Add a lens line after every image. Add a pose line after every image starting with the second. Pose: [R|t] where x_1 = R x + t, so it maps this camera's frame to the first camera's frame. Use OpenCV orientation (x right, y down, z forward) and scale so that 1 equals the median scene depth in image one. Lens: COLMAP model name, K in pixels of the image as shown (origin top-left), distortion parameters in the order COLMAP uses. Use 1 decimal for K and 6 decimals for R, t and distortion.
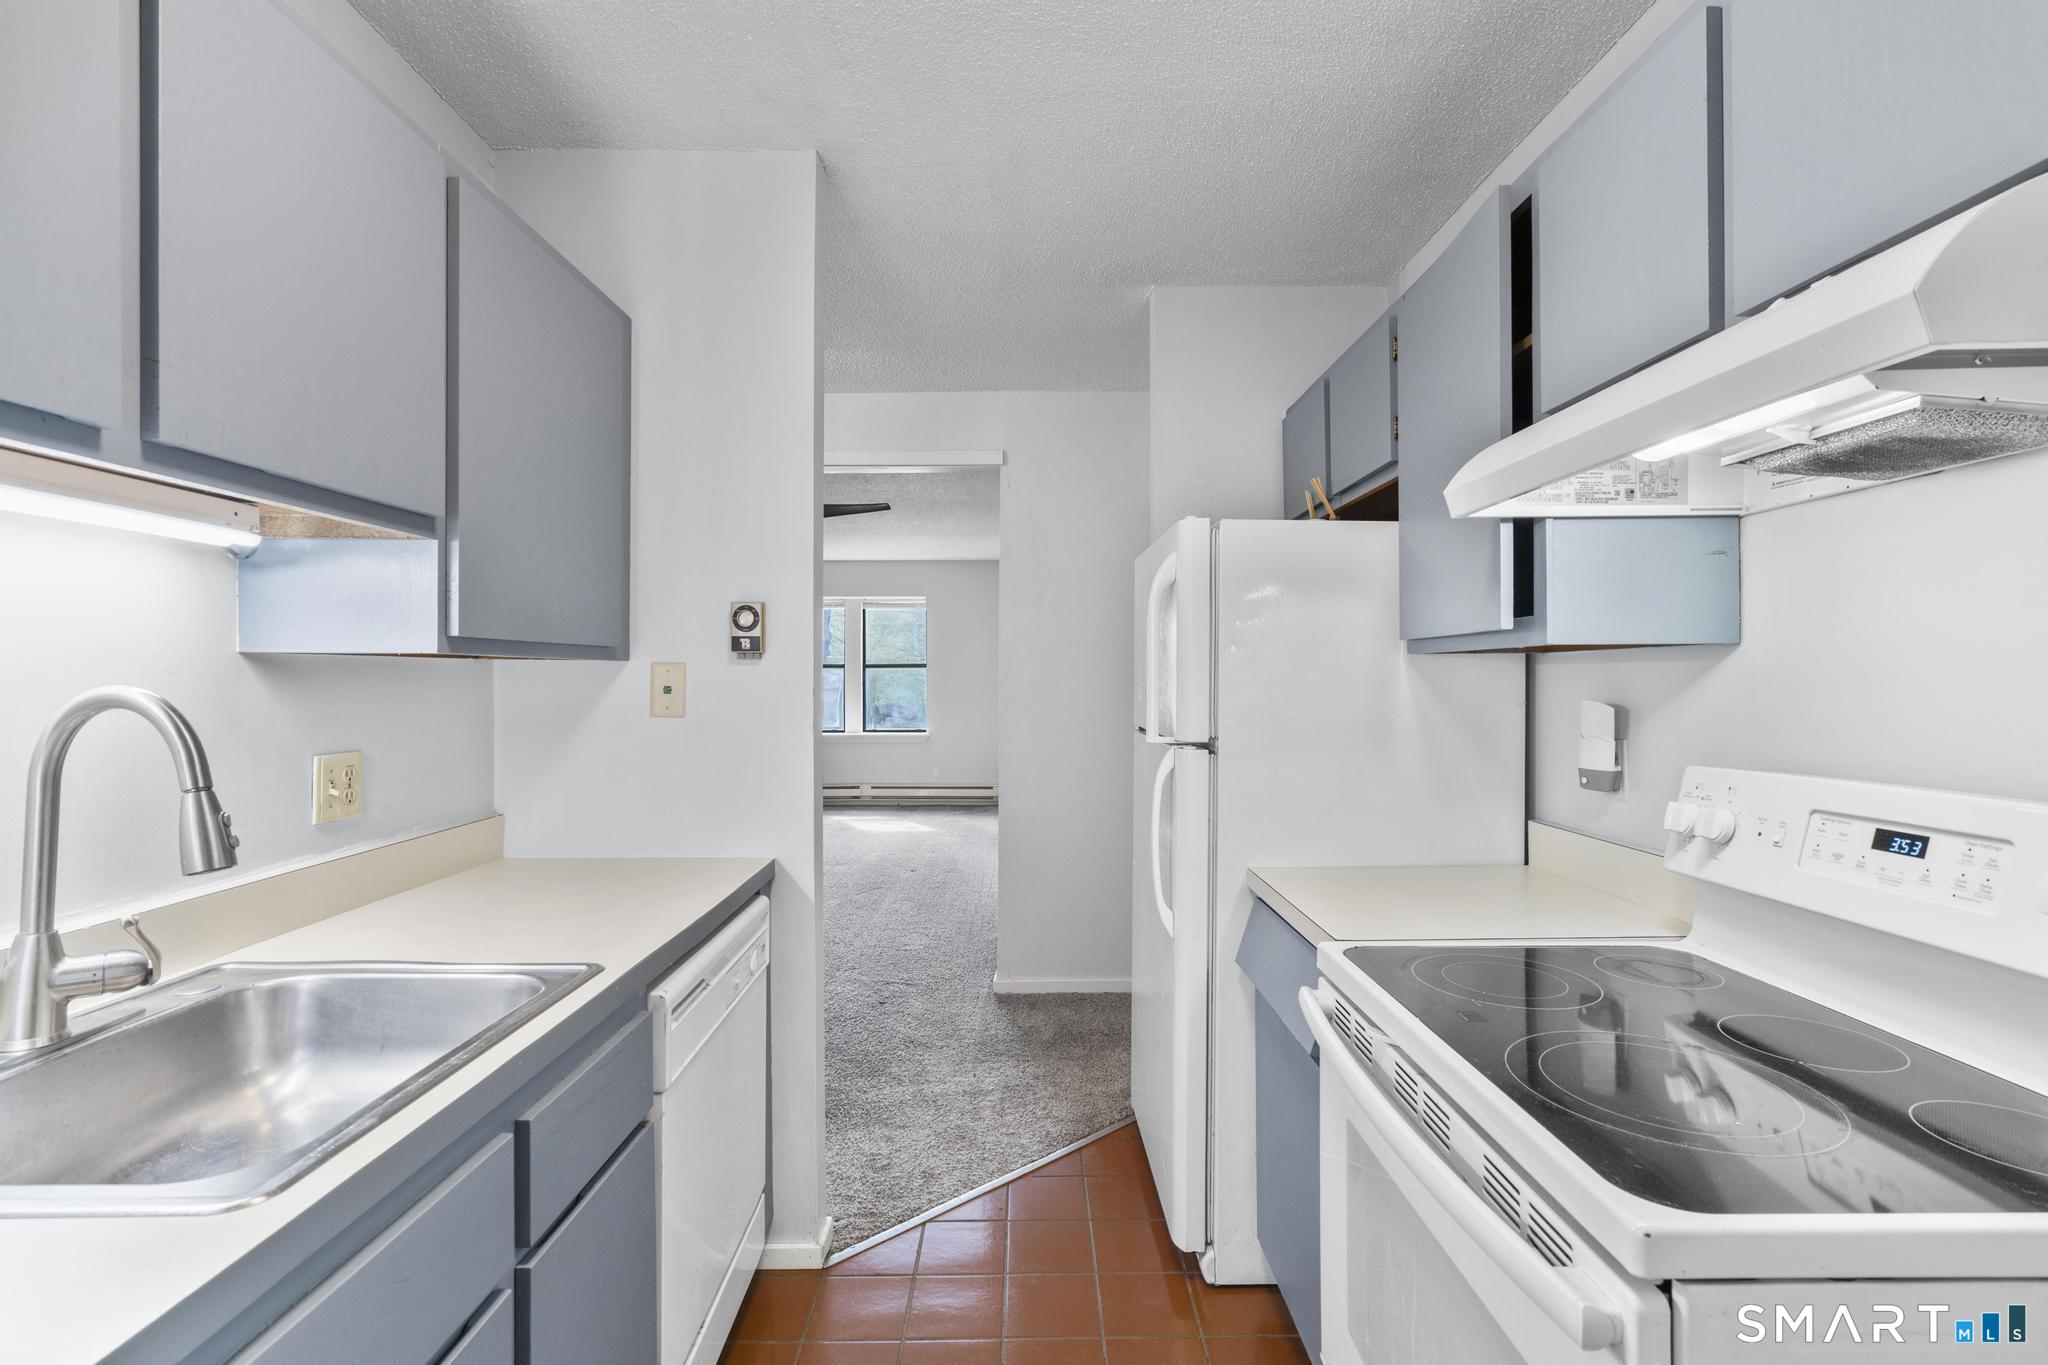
lens RADIAL K [[909.2, 0, 1024.2], [0, 909.2, 682.7], [0, 0, 1]] dist [-0.000440, 0.000019]
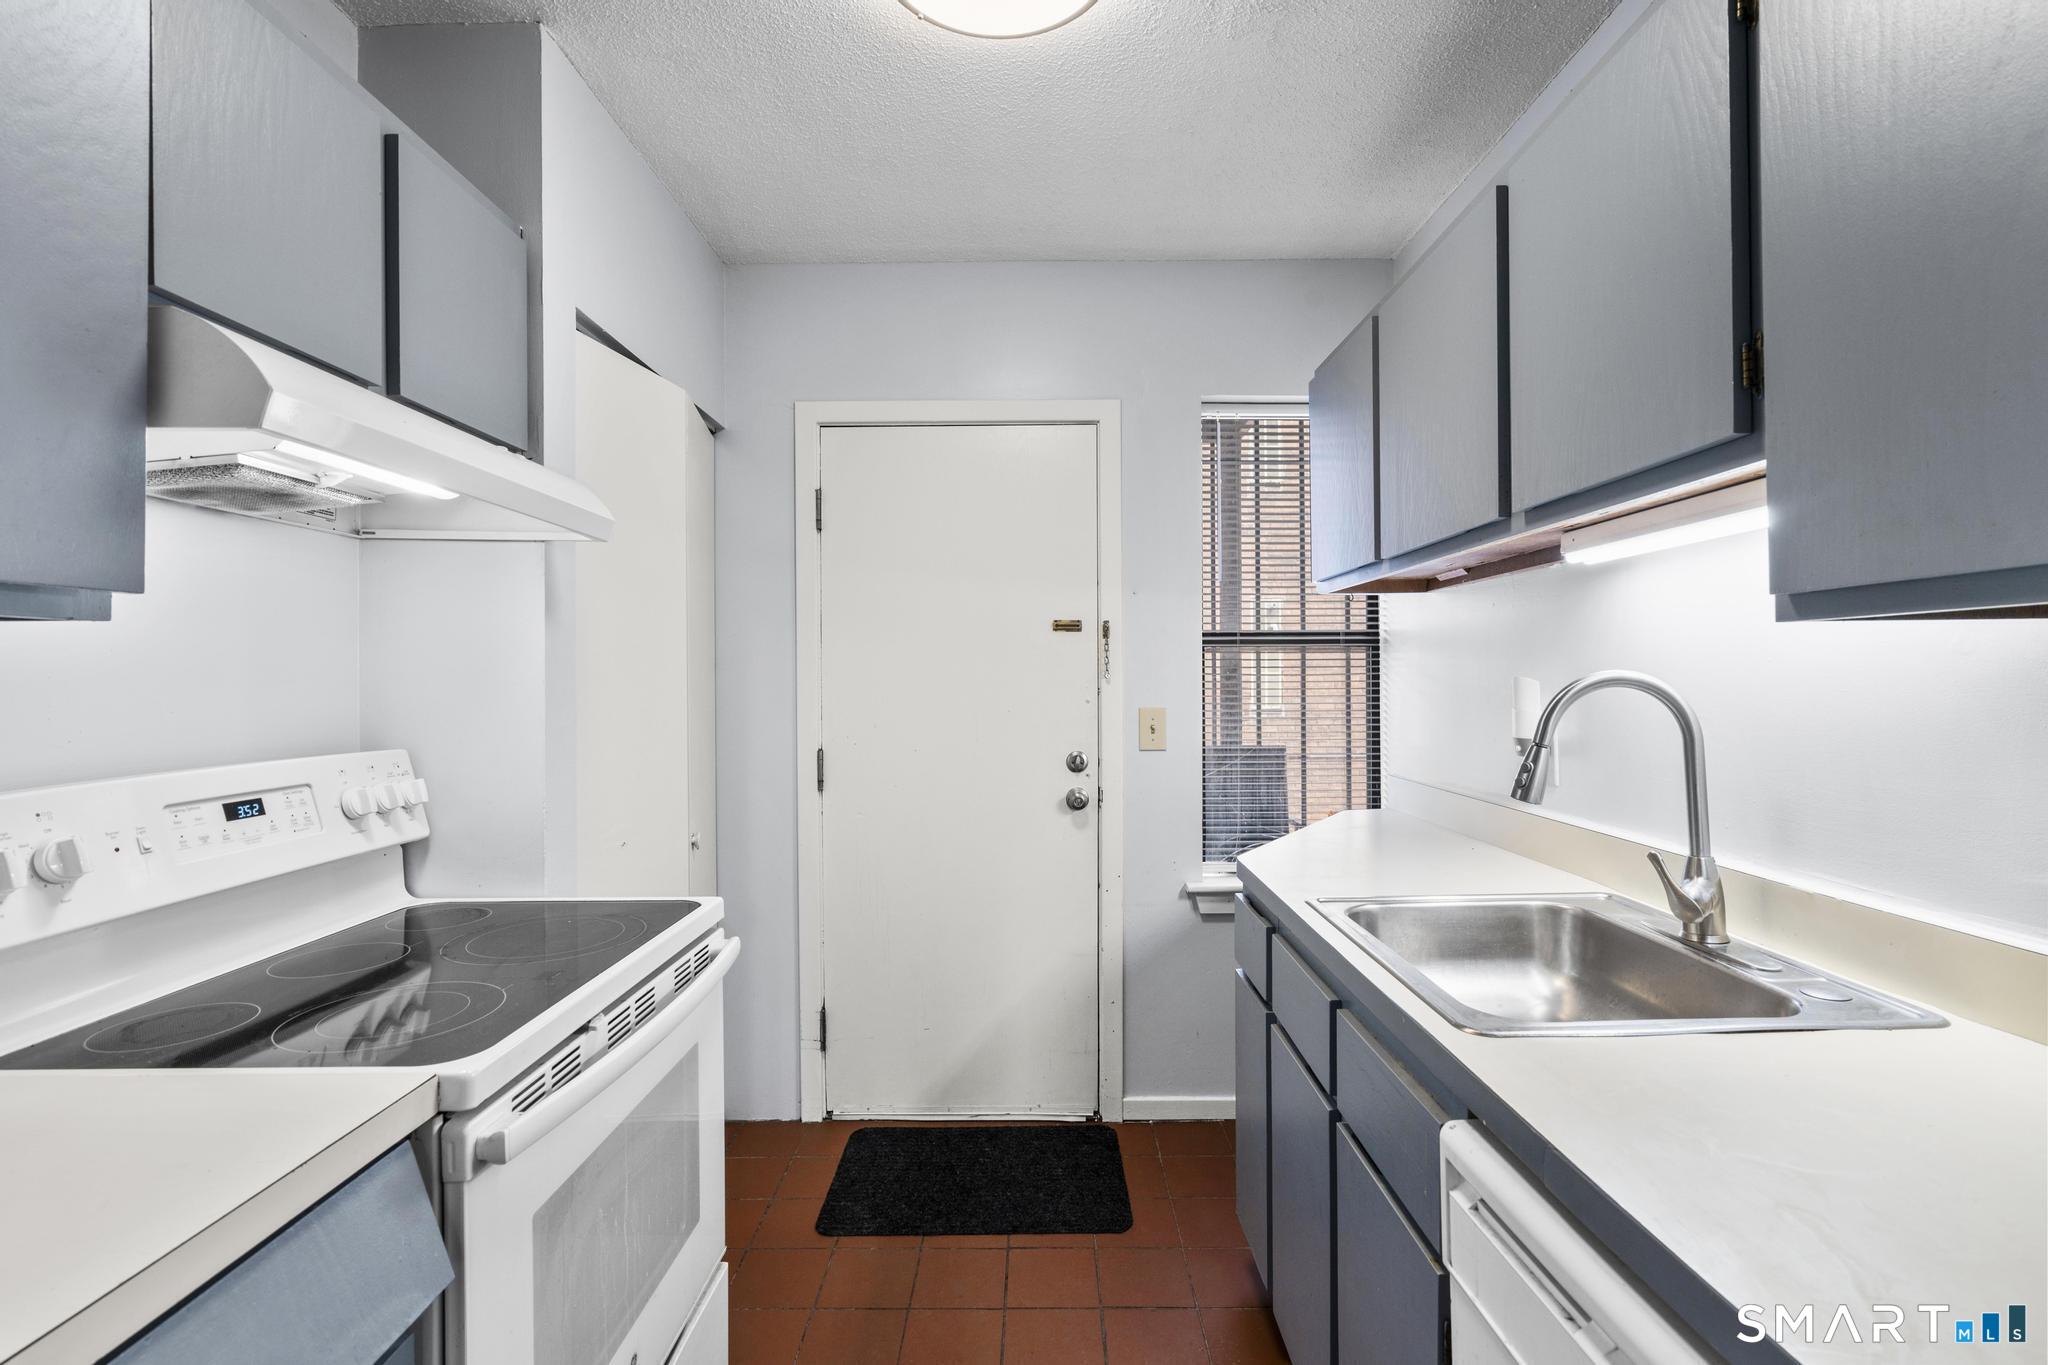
lens RADIAL K [[909.2, 0, 1026.6], [0, 909.2, 673.5], [0, 0, 1]] dist [-0.000440, 0.000019]
pose [[-0.999994, 0.001881, 0.003060, -0.094831], [0.001872, 0.999994, -0.002775, -0.002369], [-0.003065, -0.002770, -0.999991, 2.059370]]
